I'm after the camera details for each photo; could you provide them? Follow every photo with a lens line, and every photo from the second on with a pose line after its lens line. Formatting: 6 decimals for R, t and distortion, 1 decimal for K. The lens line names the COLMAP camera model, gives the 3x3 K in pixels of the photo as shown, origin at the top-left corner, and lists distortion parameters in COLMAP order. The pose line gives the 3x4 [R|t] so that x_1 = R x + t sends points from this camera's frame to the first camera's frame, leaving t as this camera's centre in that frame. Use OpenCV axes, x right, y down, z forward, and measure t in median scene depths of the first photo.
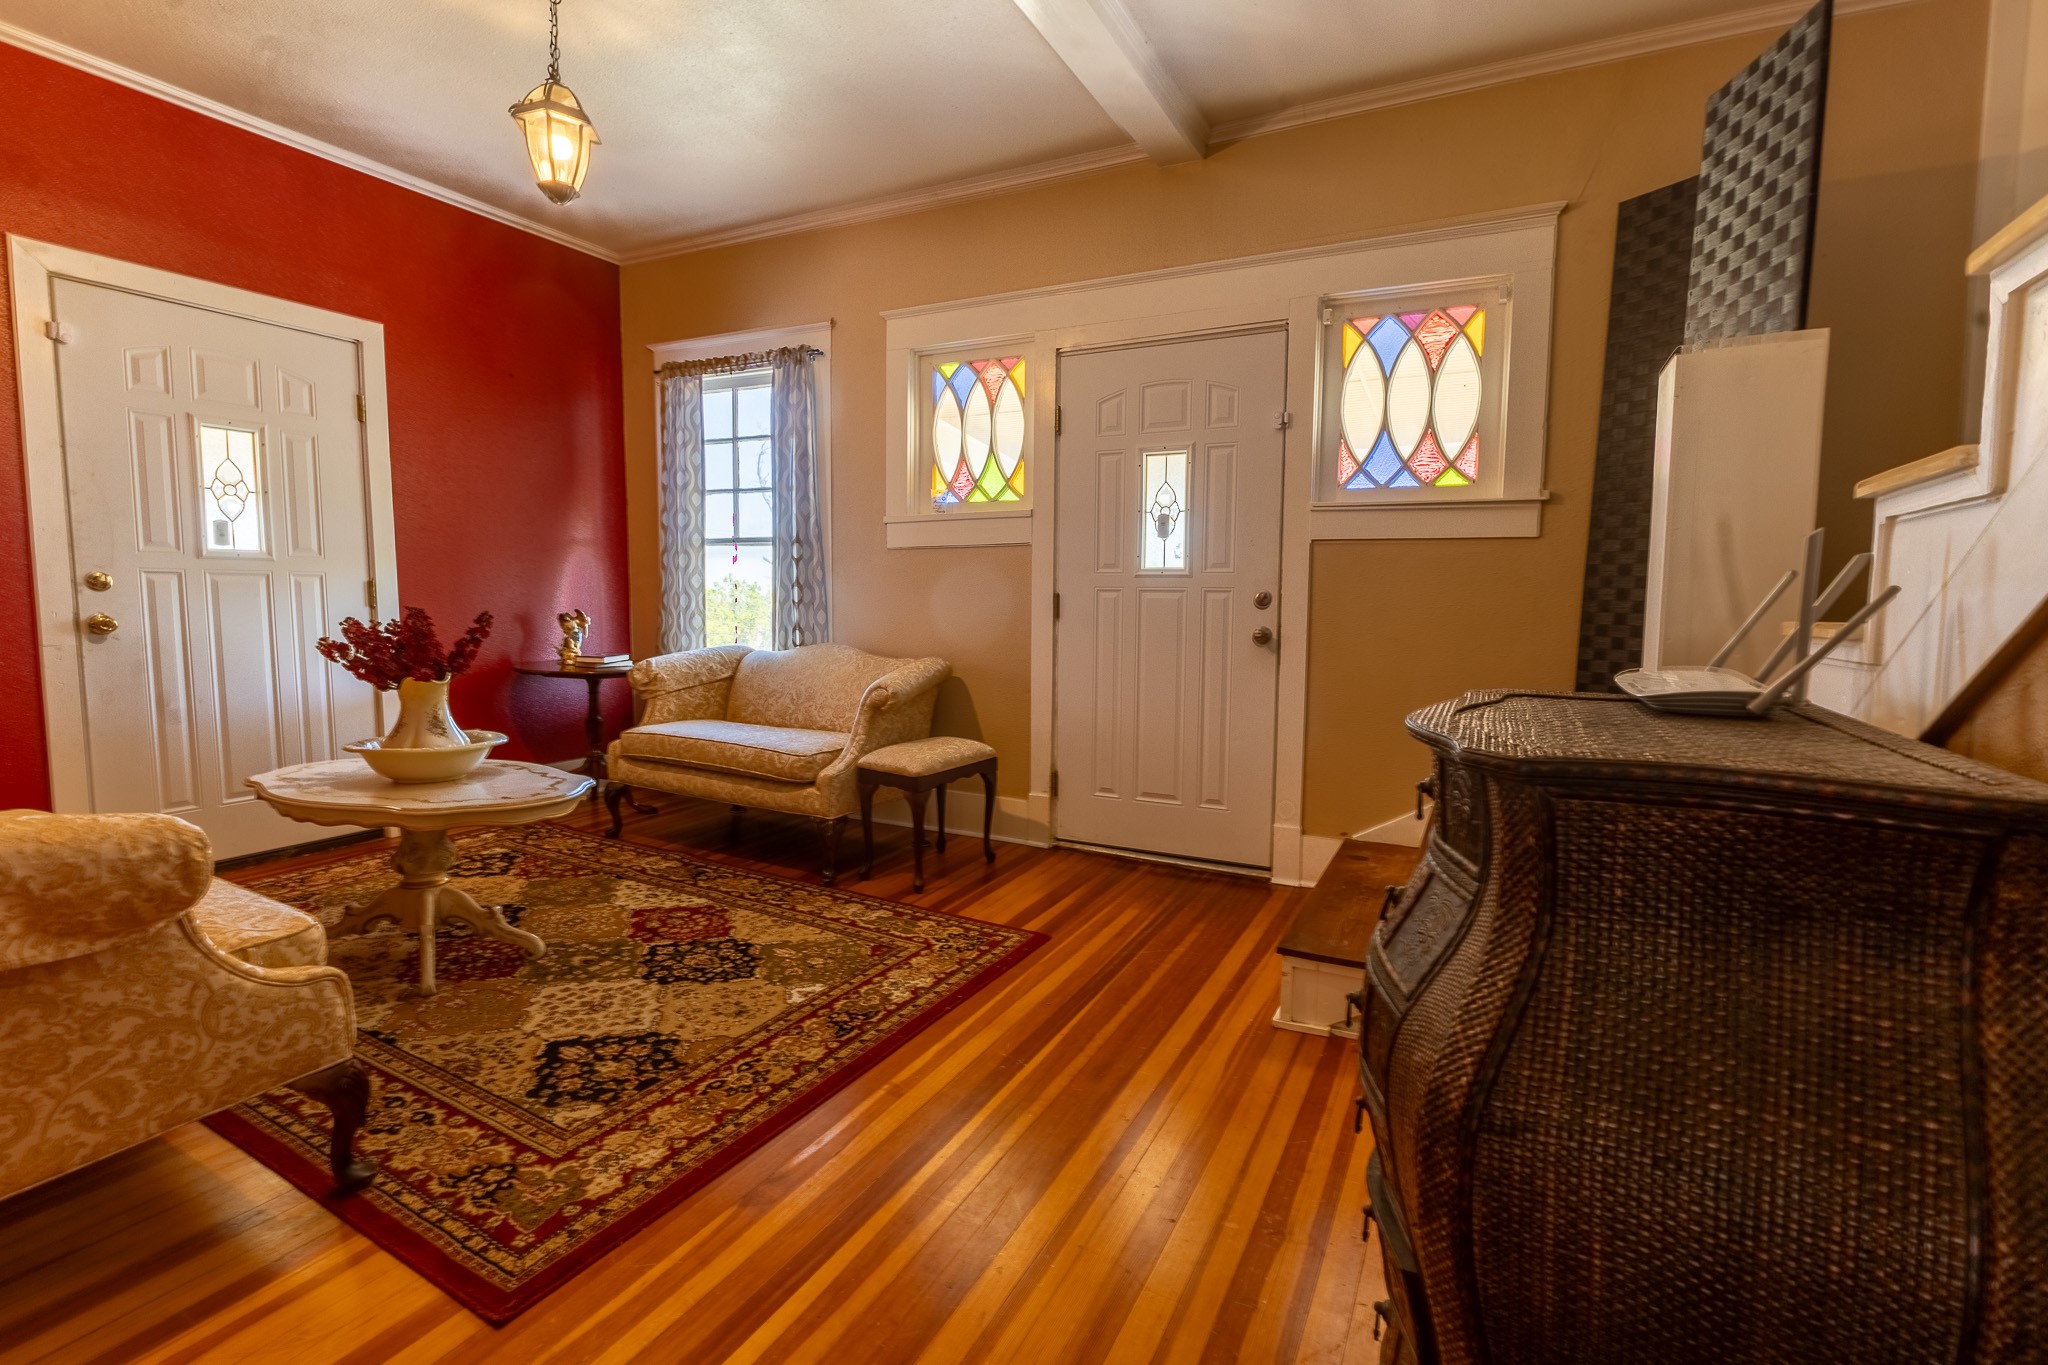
lens RADIAL K [[909.5, 0, 1020.2], [0, 909.5, 672.9], [0, 0, 1]] dist [-0.011893, -0.000275]
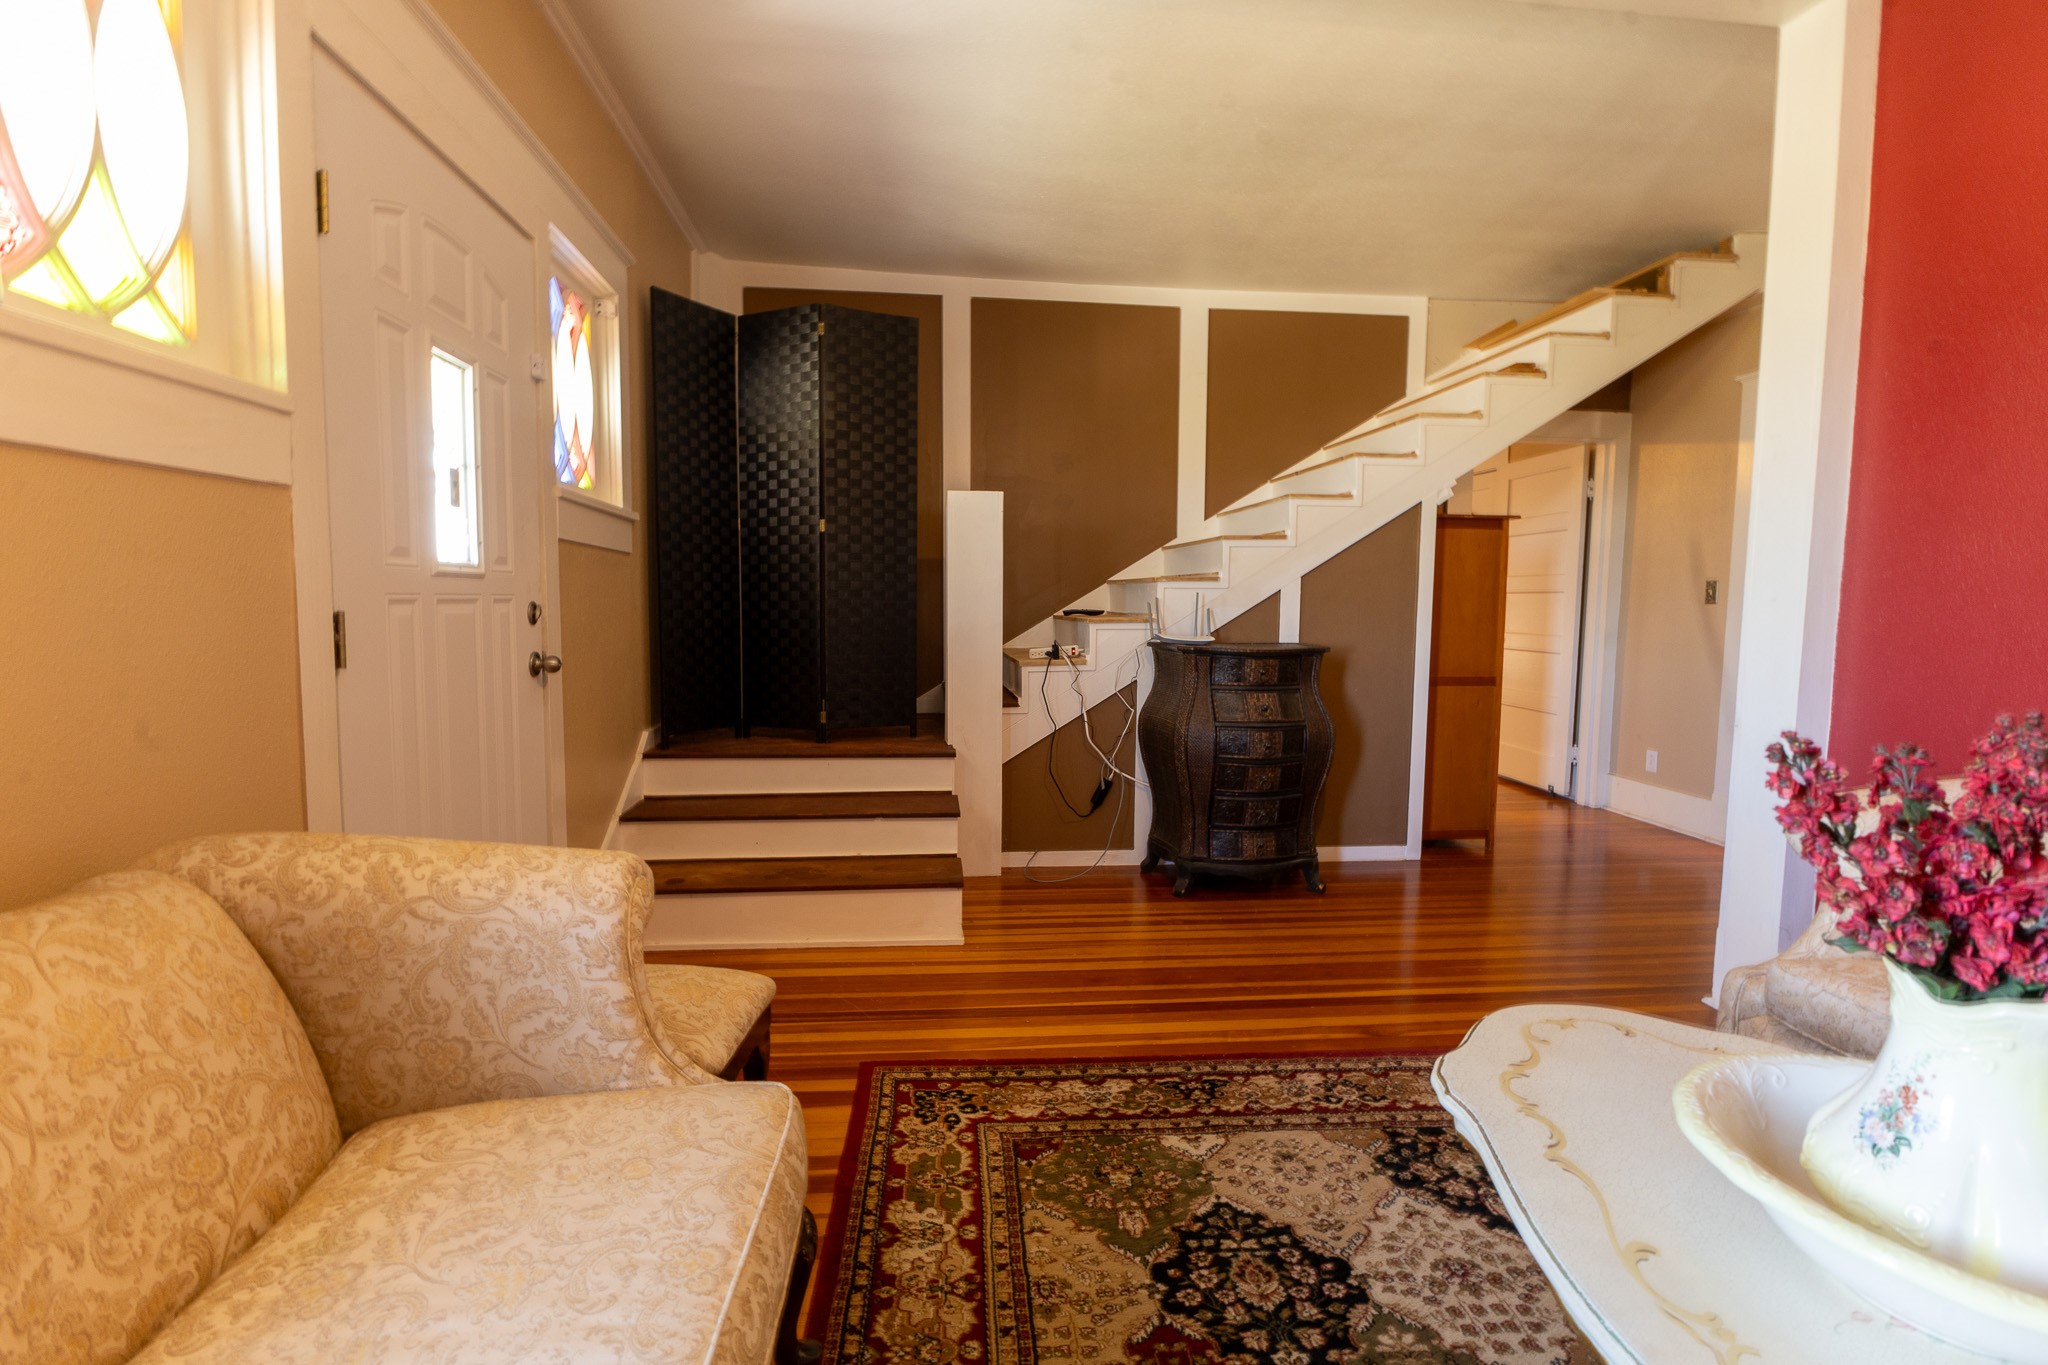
lens RADIAL K [[909.5, 0, 1020.2], [0, 909.5, 678.1], [0, 0, 1]] dist [-0.011893, -0.000275]
pose [[-0.547135, -0.084291, 0.832789, -0.755066], [0.056592, 0.988915, 0.137274, -0.147043], [-0.835129, 0.122236, -0.536300, 1.472421]]
